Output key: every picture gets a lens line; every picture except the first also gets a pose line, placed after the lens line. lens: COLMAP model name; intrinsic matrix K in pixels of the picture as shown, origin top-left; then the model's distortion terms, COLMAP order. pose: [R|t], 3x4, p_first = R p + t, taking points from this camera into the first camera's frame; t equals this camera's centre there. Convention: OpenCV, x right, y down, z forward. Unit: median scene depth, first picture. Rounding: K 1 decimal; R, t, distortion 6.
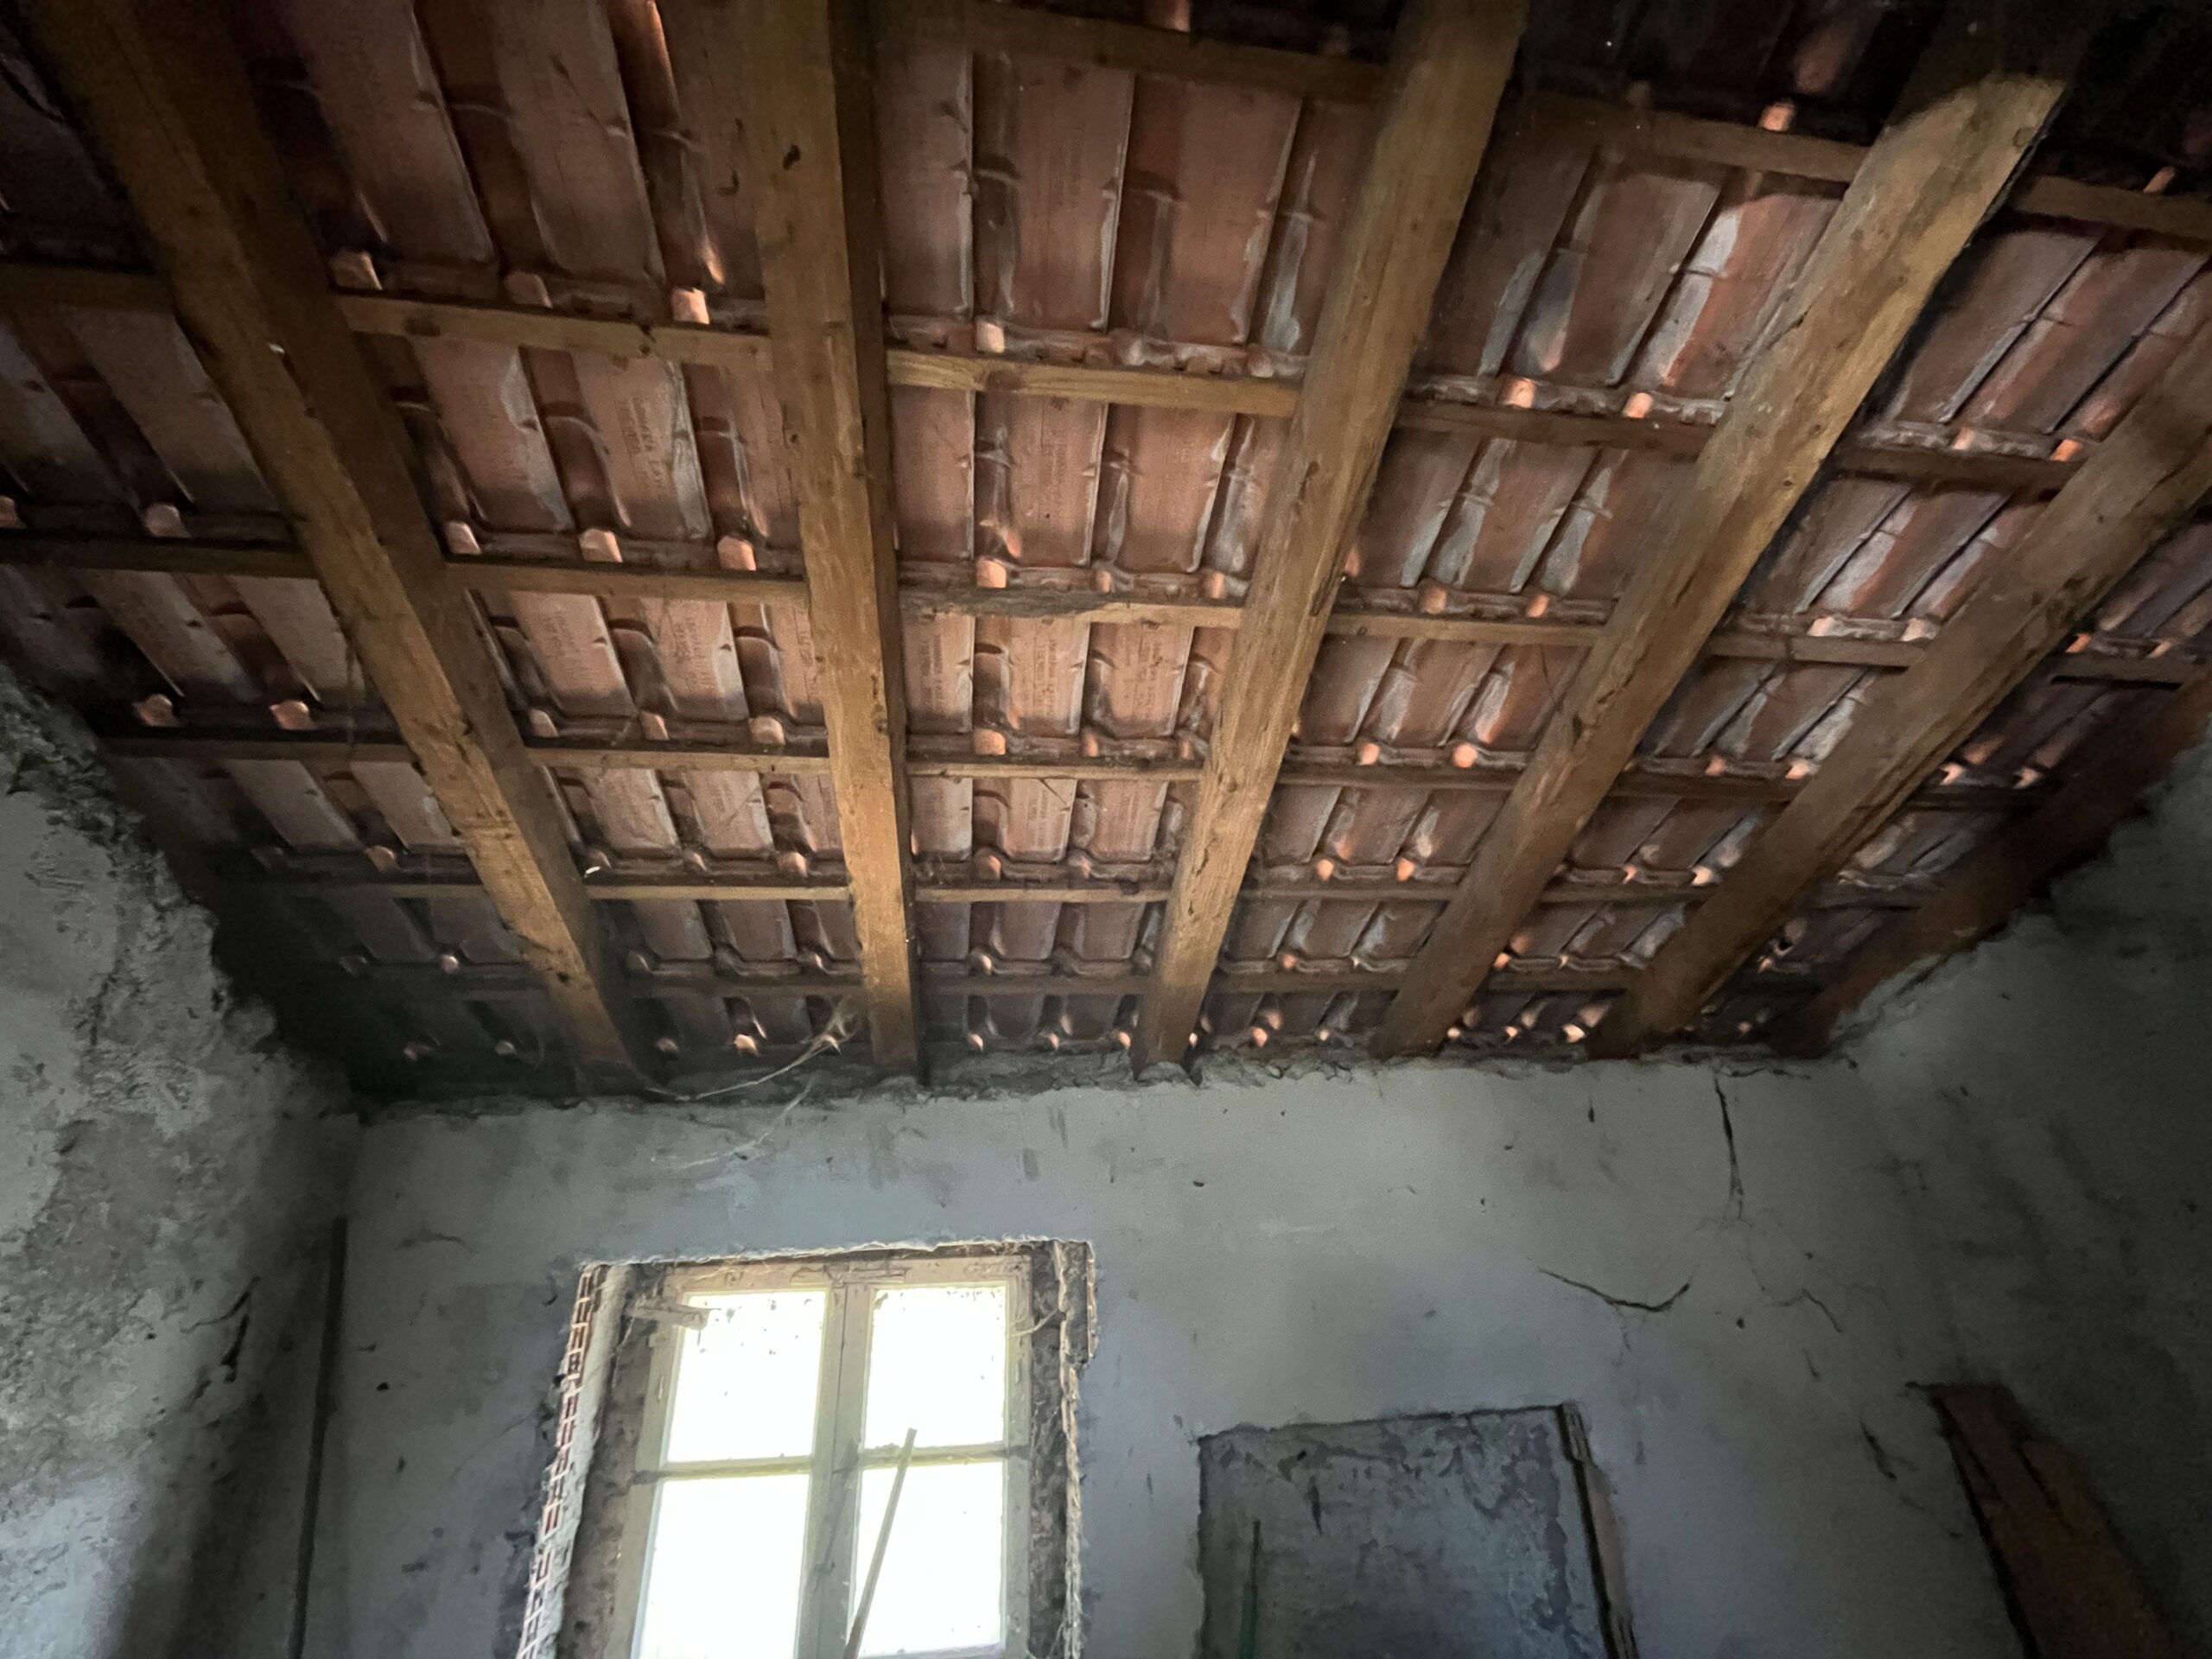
lens RADIAL K [[893.2, 0, 1107.7], [0, 893.2, 832.2], [0, 0, 1]] dist [-0.004173, 0.000233]
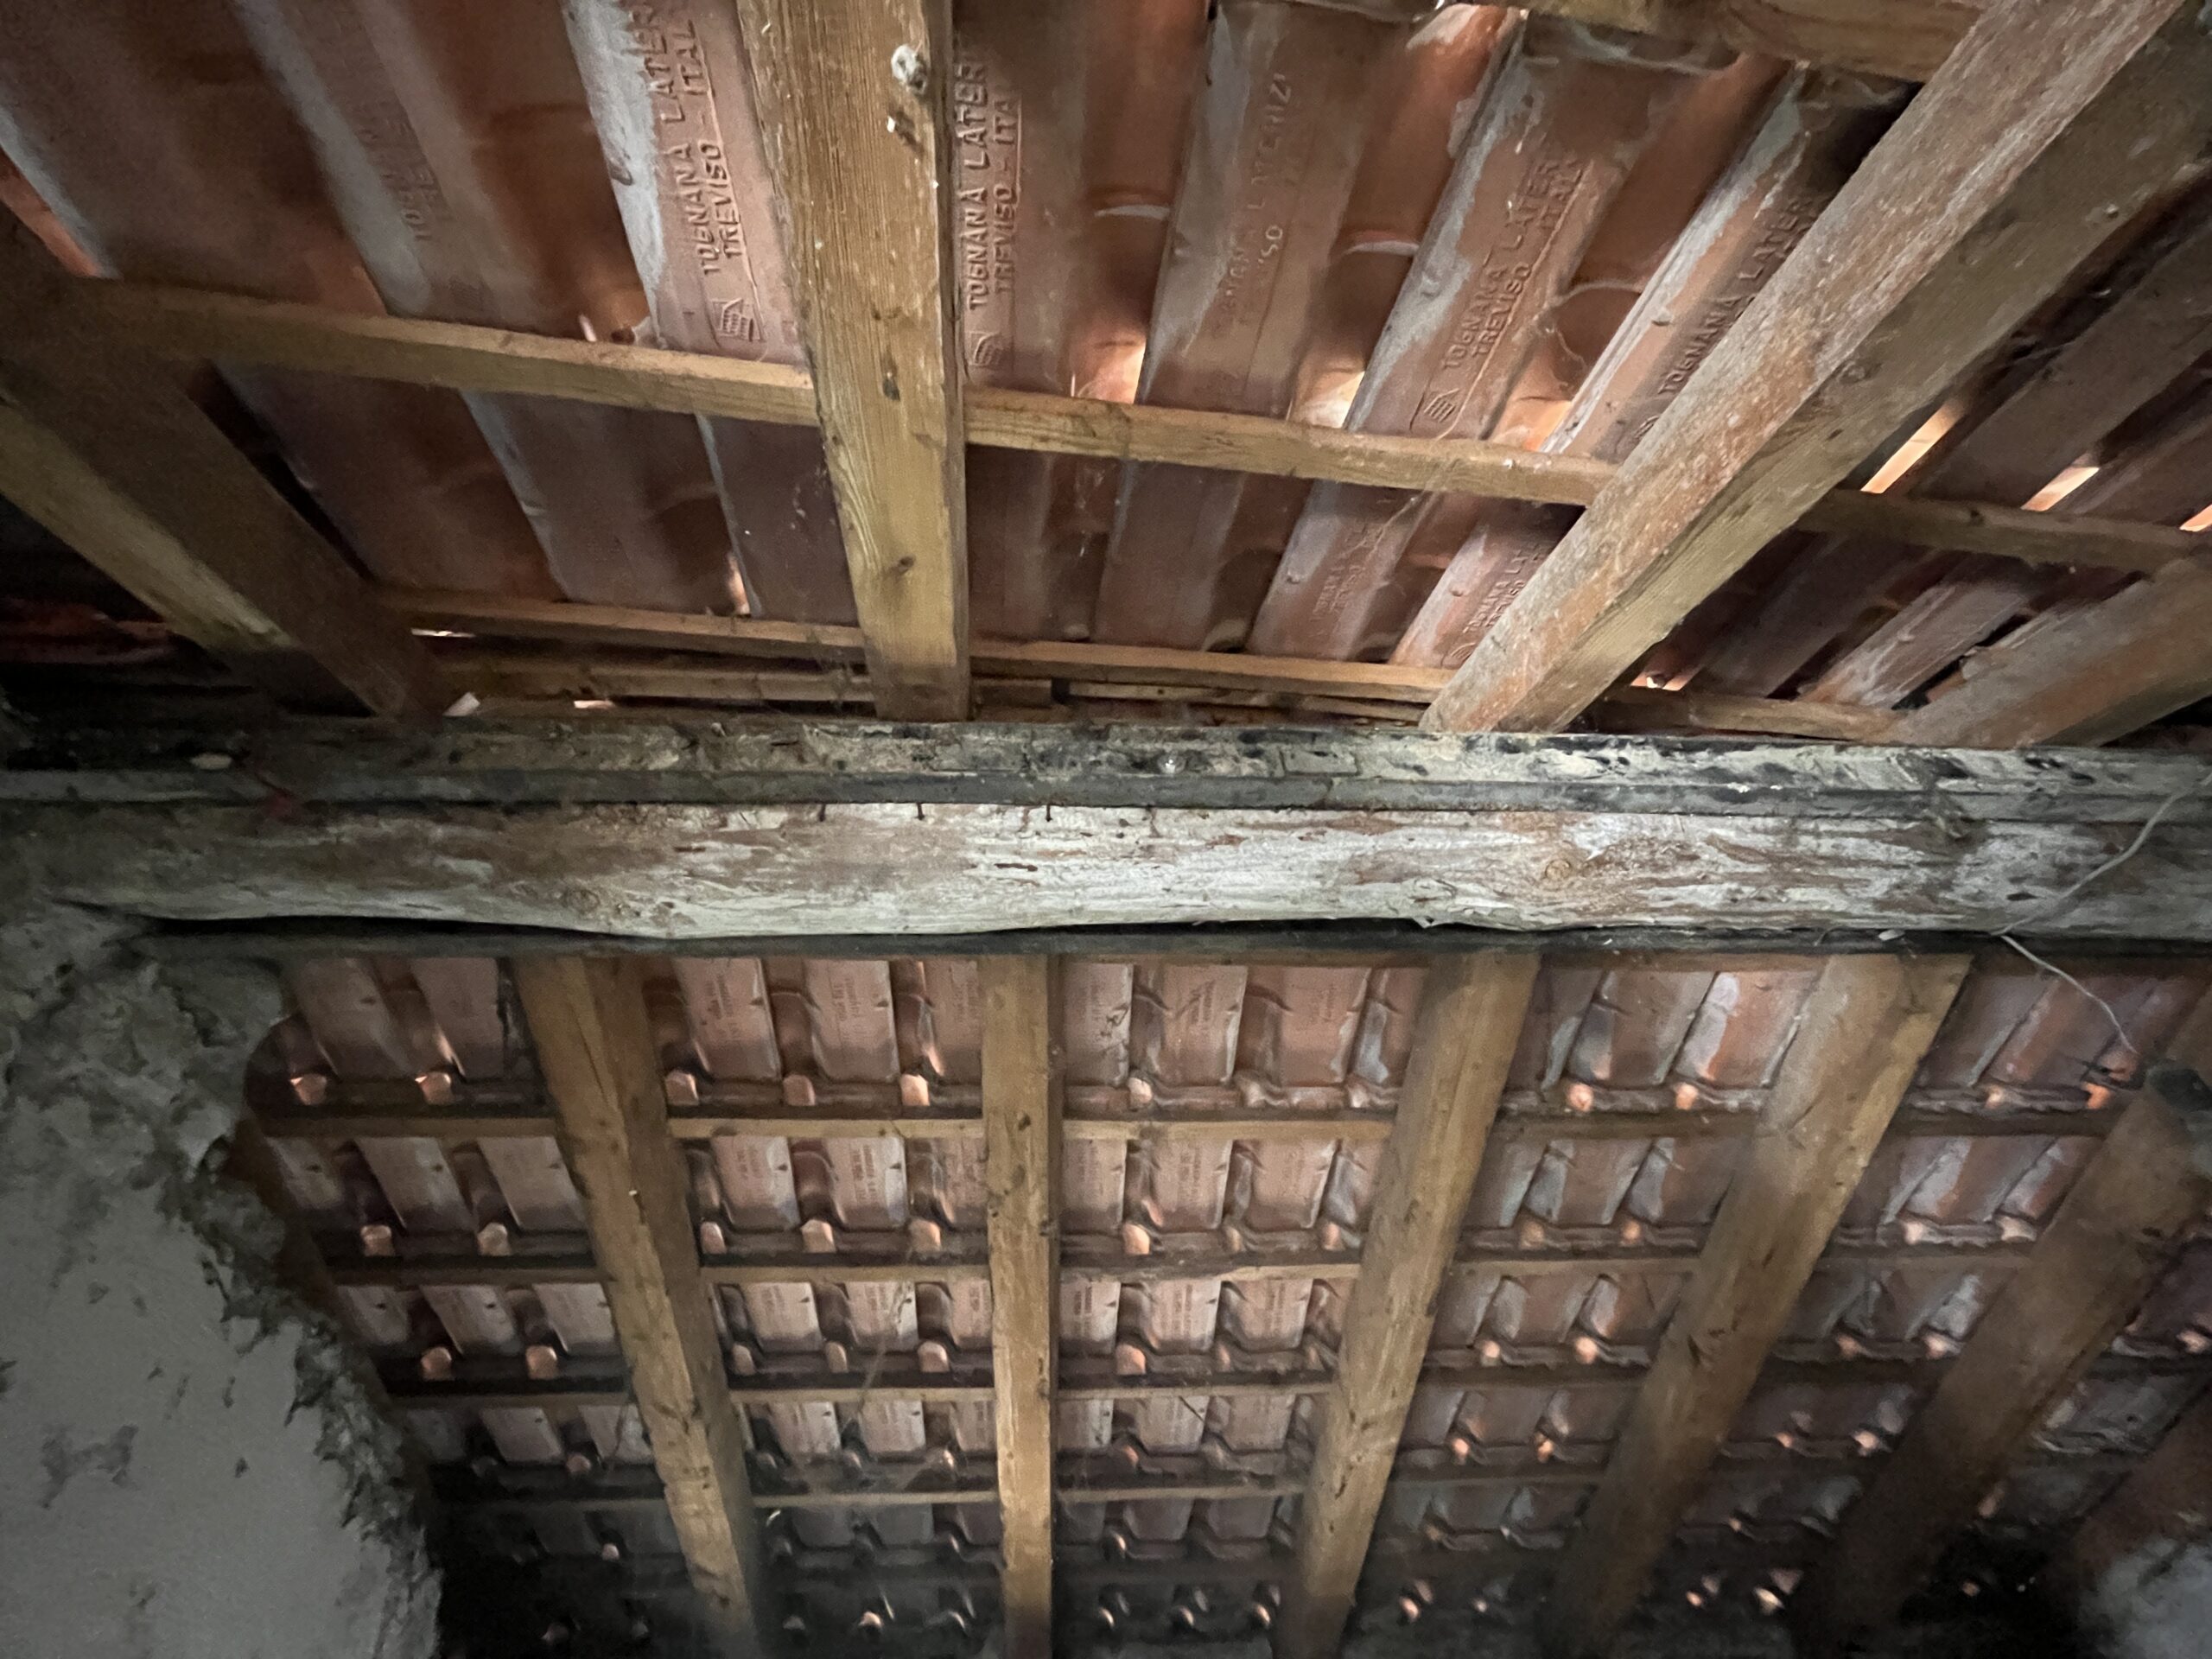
lens RADIAL K [[893.2, 0, 1105.2], [0, 893.2, 824.2], [0, 0, 1]] dist [-0.004173, 0.000233]
pose [[0.995454, -0.048932, -0.081717, -0.042403], [0.019552, 0.944656, -0.327480, -0.357118], [0.093218, 0.324394, 0.941318, -0.234570]]
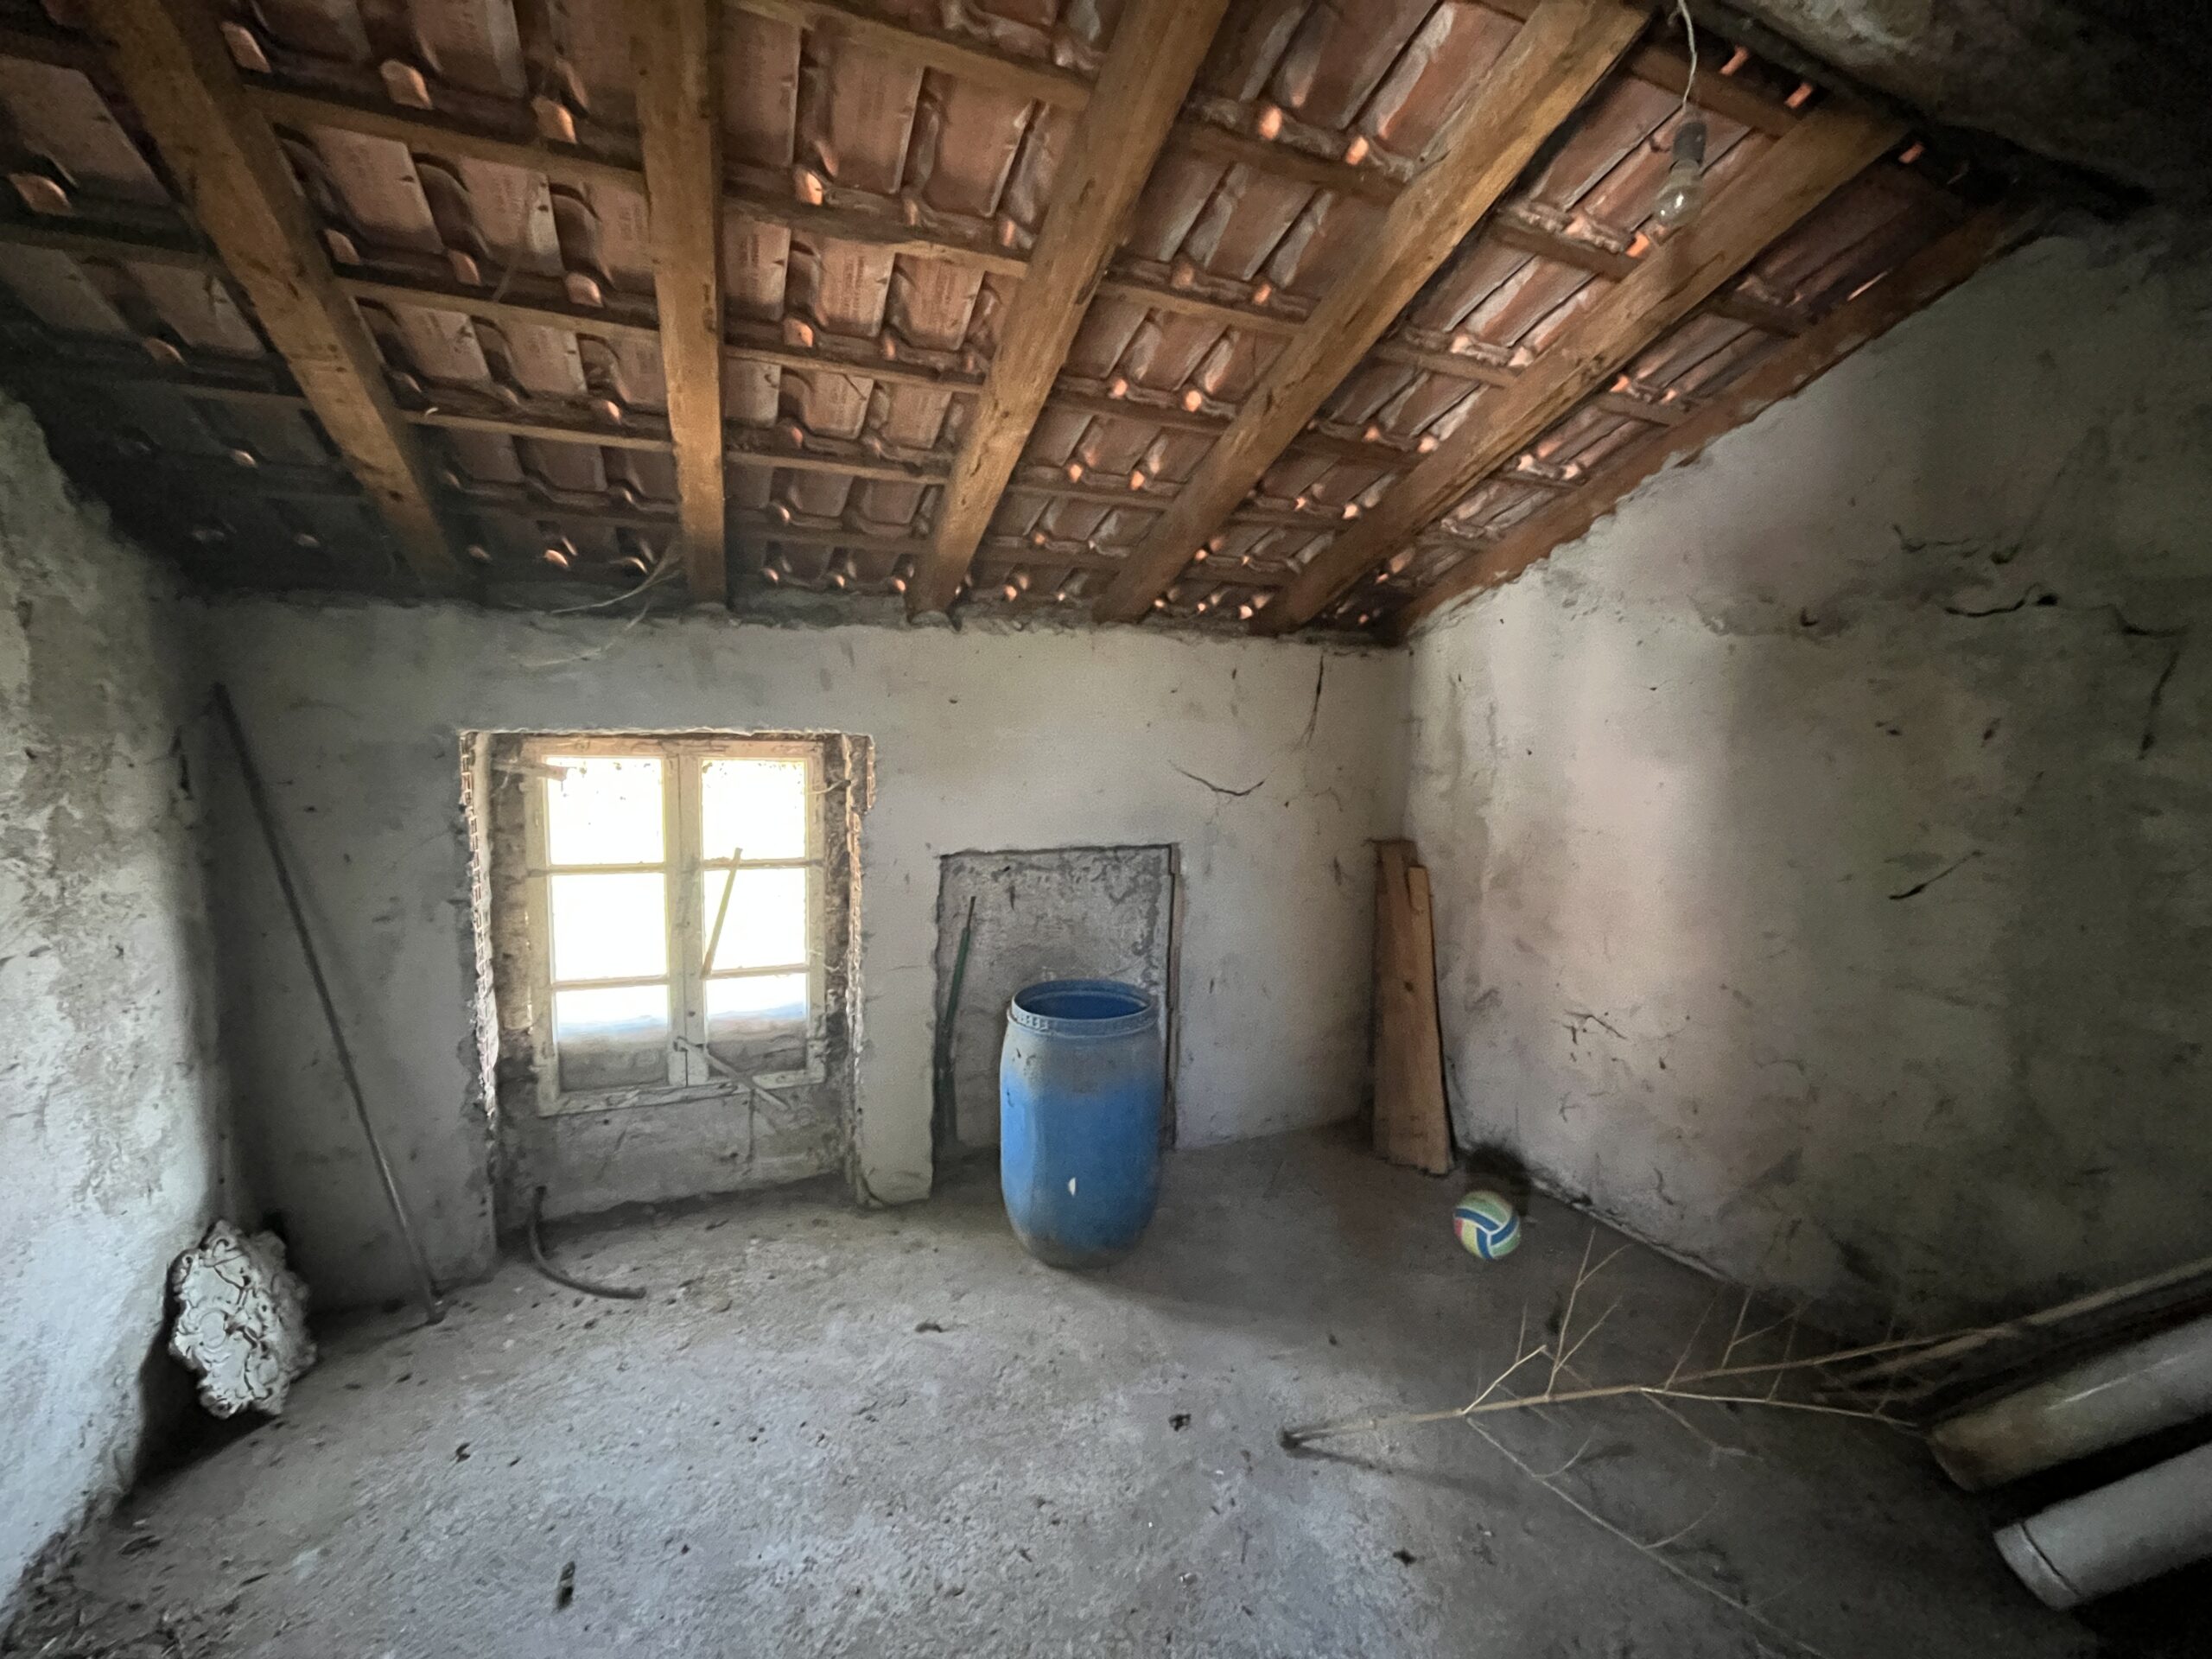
lens RADIAL K [[893.2, 0, 1106.2], [0, 893.2, 826.1], [0, 0, 1]] dist [-0.004173, 0.000233]
pose [[0.962695, 0.027110, 0.269227, -0.043098], [-0.158537, 0.862819, 0.480009, -0.164274], [-0.219281, -0.504785, 0.834930, -0.353466]]
